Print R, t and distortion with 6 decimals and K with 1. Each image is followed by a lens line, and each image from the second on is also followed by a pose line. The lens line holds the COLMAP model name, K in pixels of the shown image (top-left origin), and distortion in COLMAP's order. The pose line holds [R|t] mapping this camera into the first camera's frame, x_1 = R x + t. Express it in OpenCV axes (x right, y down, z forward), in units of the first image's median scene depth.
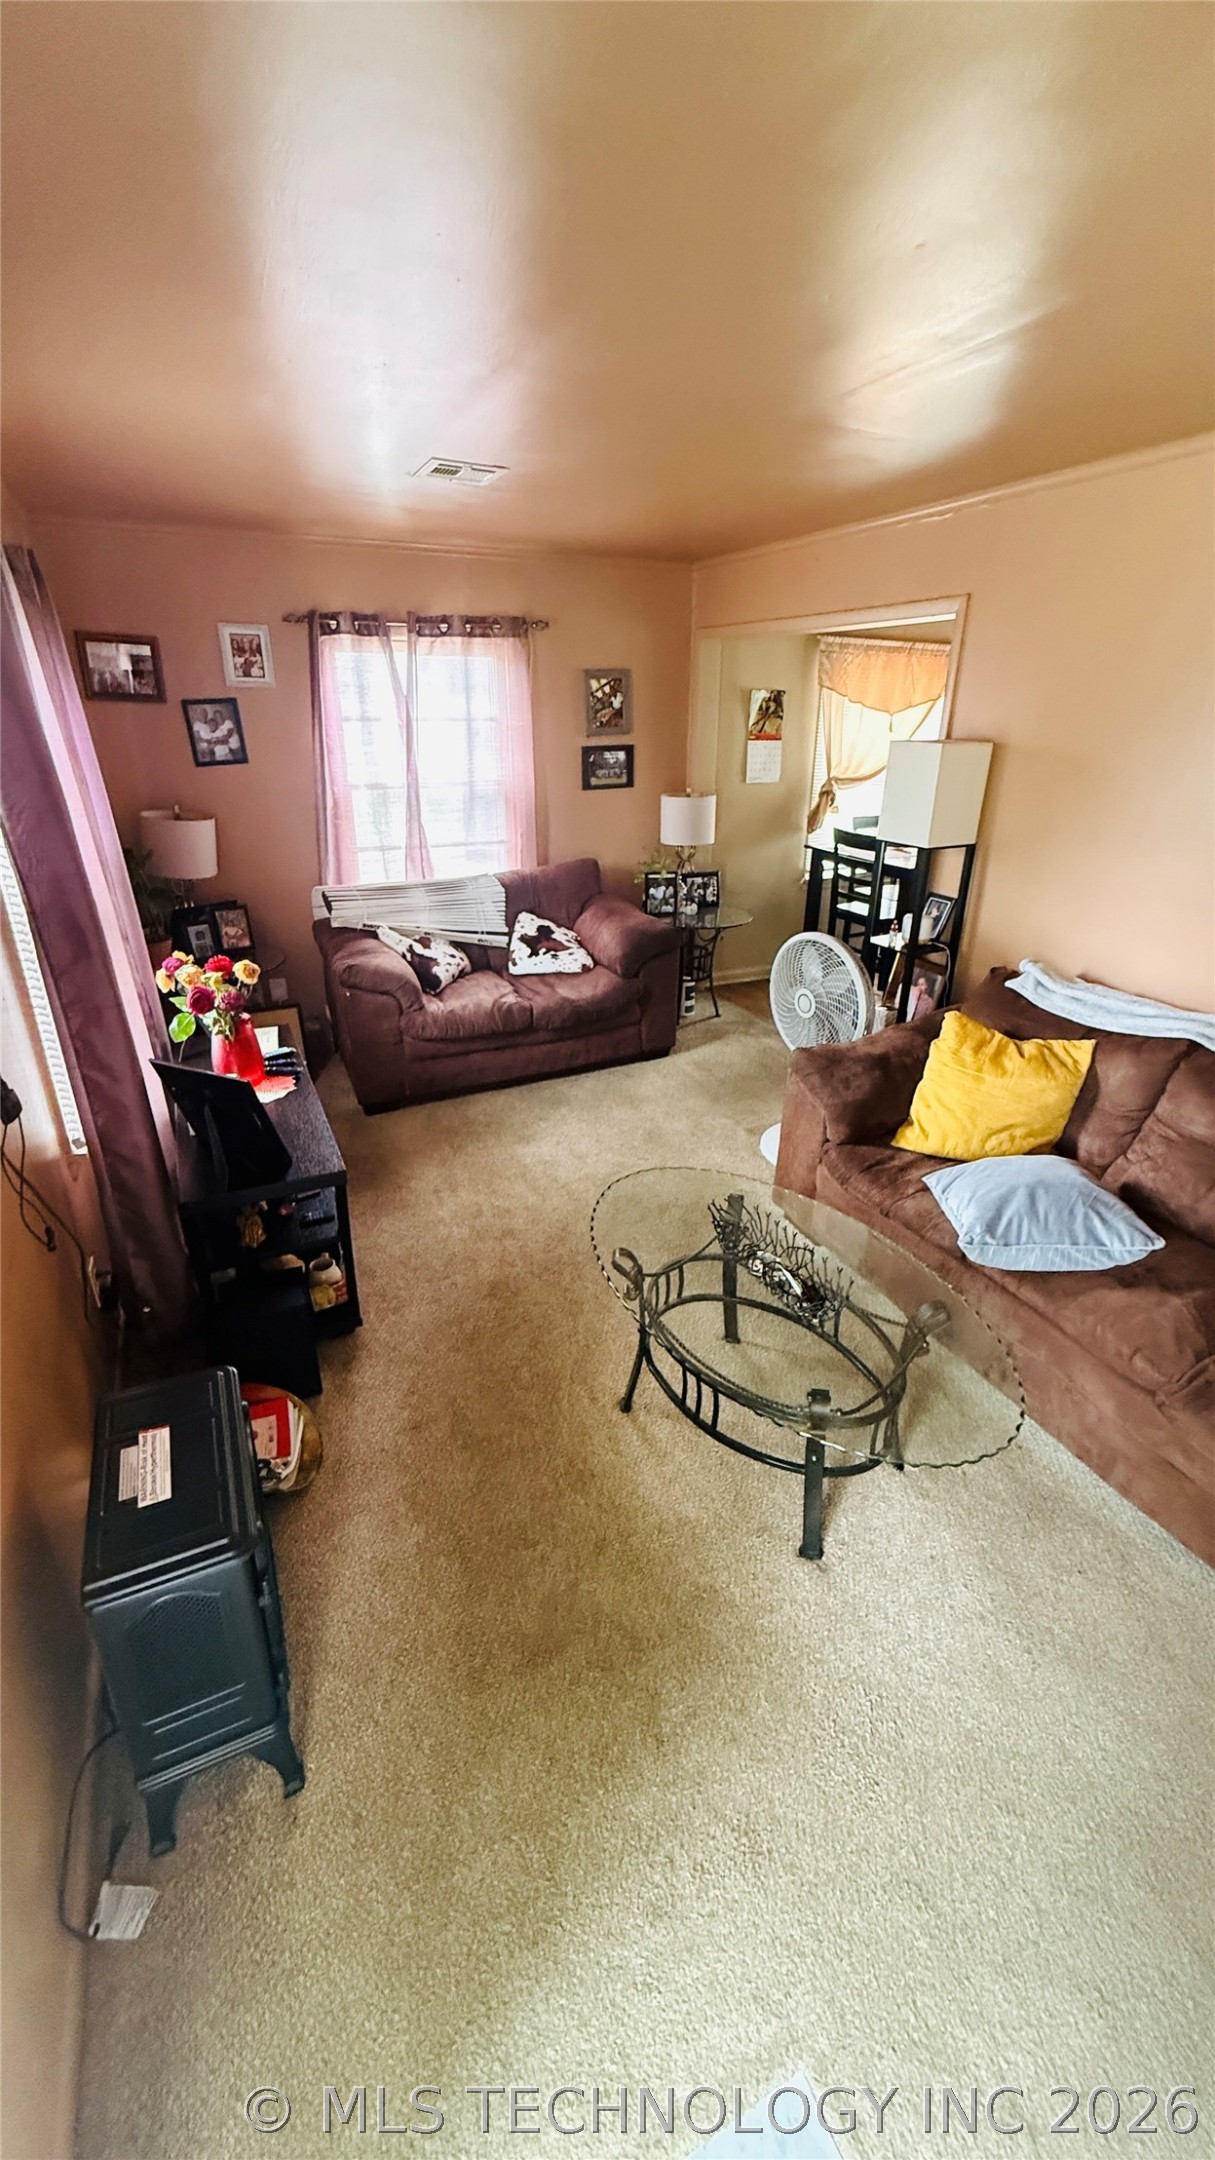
lens RADIAL K [[865.4, 0, 607.5], [0, 865.4, 1080.0], [0, 0, 1]] dist [-0.002628, 0.000454]
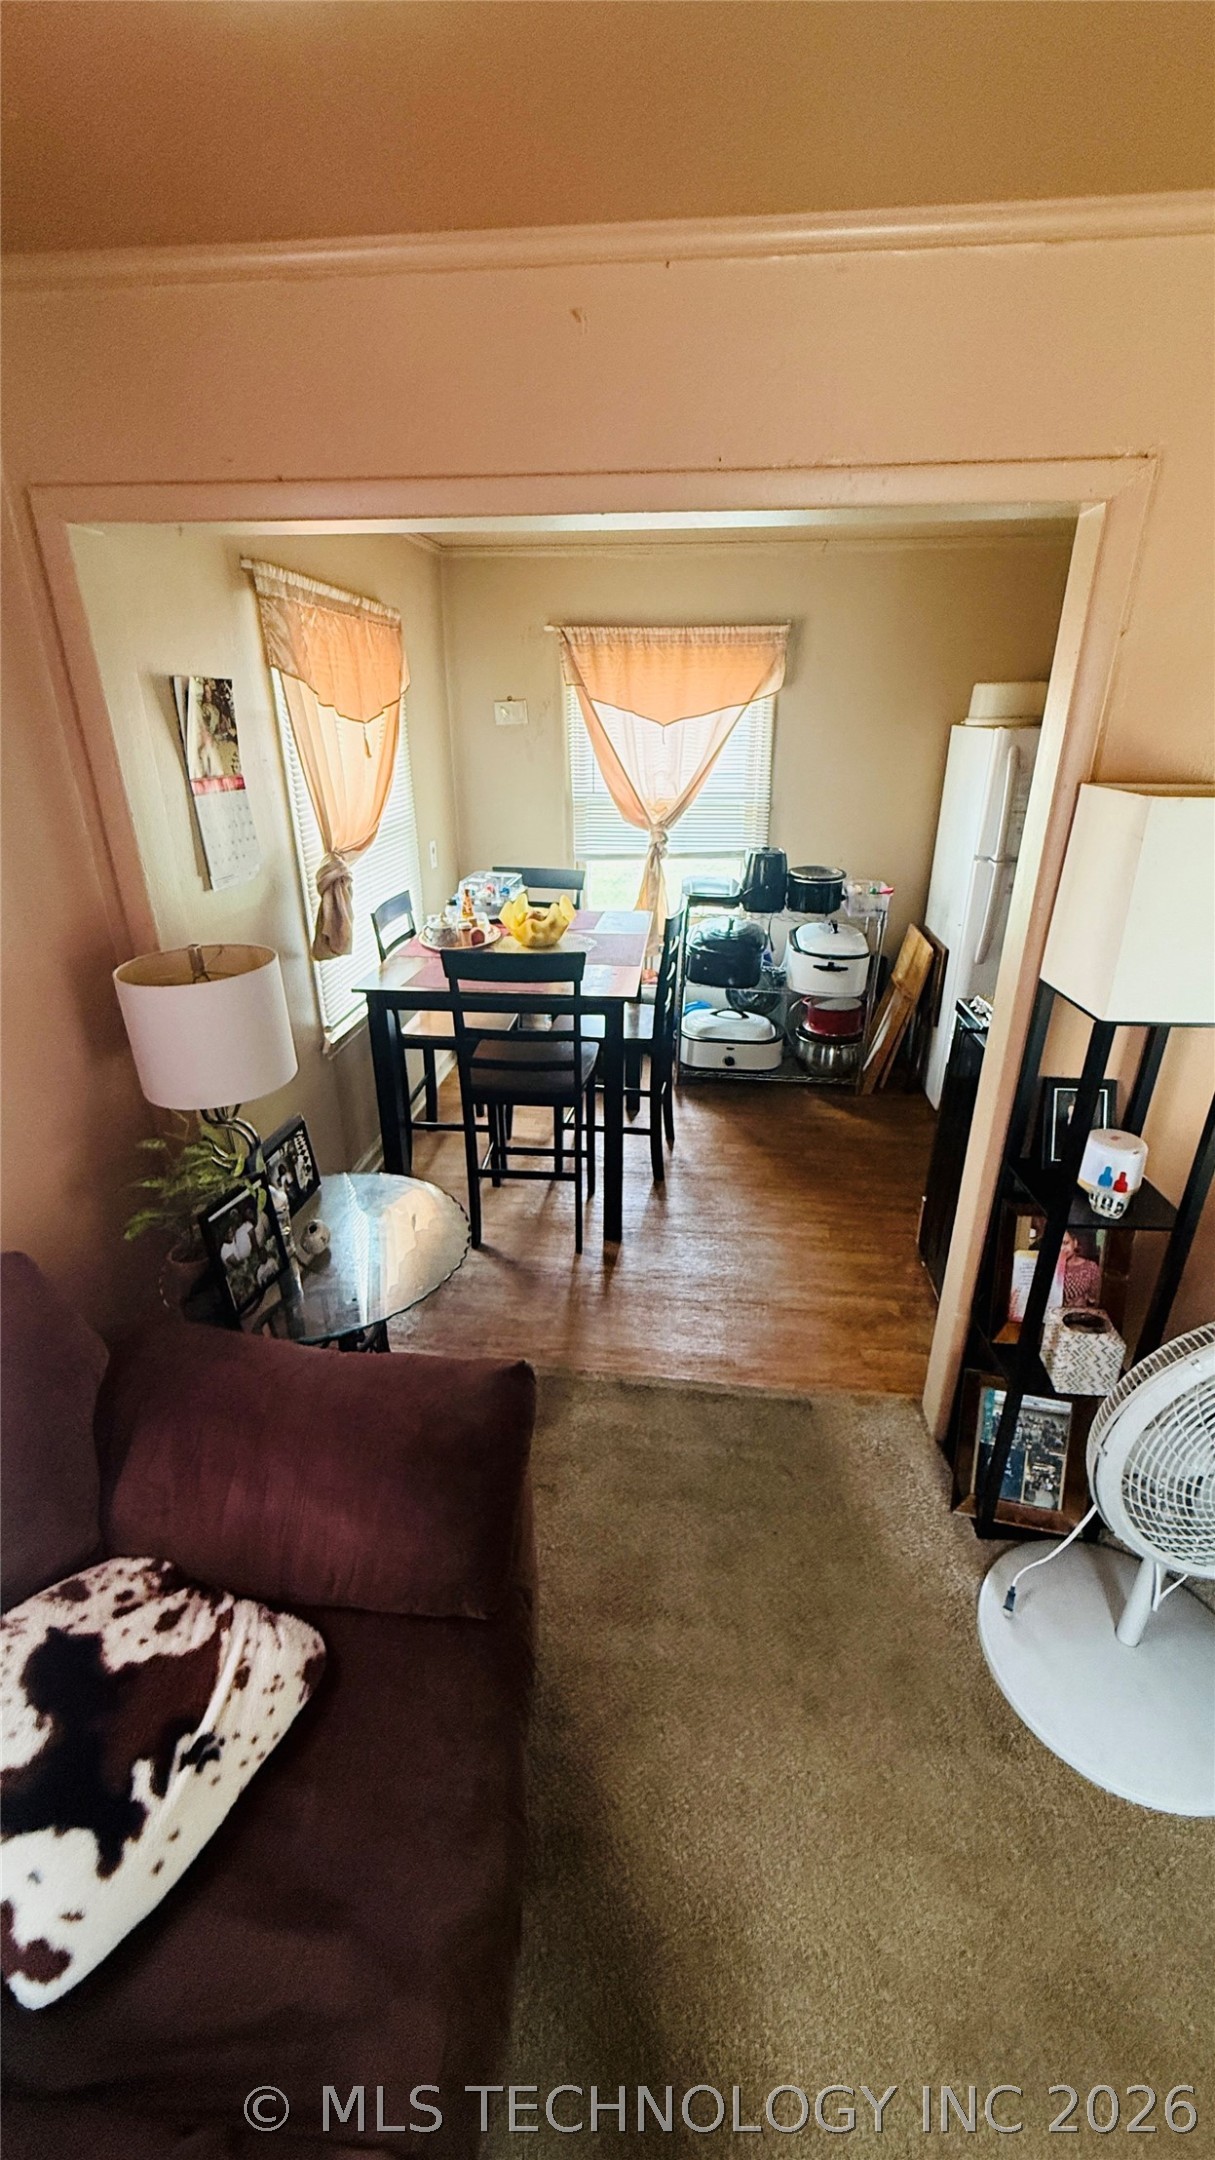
lens RADIAL K [[865.4, 0, 607.5], [0, 865.4, 1080.0], [0, 0, 1]] dist [-0.002628, 0.000454]
pose [[0.529003, -0.345581, 0.775067, -0.105336], [0.351077, 0.920625, 0.170862, -0.270929], [-0.772593, 0.181722, 0.608339, 0.622744]]
